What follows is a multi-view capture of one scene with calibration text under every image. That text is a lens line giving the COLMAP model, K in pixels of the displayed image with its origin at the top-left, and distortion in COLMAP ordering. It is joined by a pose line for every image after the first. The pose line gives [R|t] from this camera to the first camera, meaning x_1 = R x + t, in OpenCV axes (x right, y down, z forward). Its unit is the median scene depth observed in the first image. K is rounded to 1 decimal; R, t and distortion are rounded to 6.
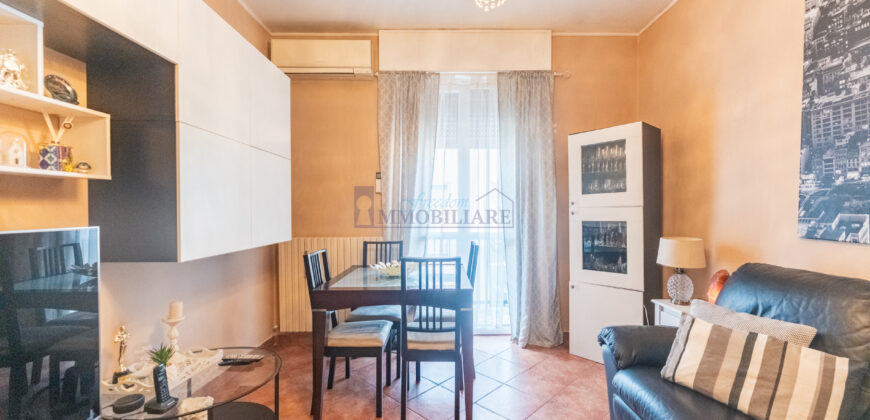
lens RADIAL K [[360.3, 0, 437.8], [0, 360.3, 218.0], [0, 0, 1]] dist [0.000703, 0.000145]
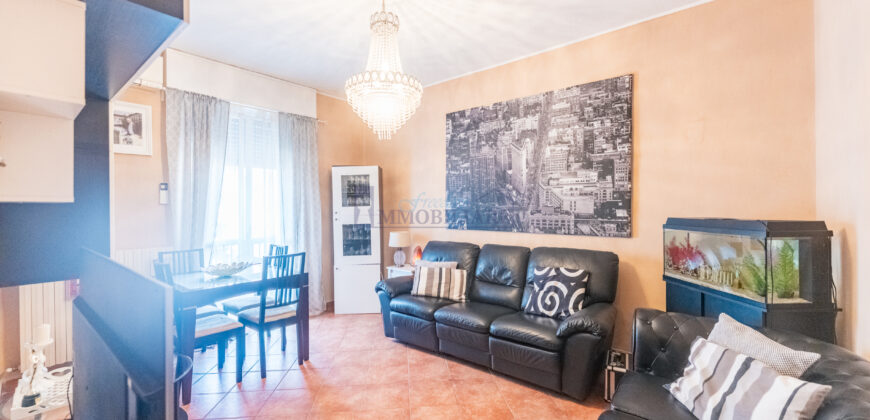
lens RADIAL K [[346.3, 0, 438.2], [0, 346.3, 223.8], [0, 0, 1]] dist [0.000259, -0.000054]
pose [[0.638354, -0.036109, 0.768896, -0.797504], [0.025177, 0.999344, 0.026029, -0.037055], [-0.769331, 0.002743, 0.638844, -0.422773]]
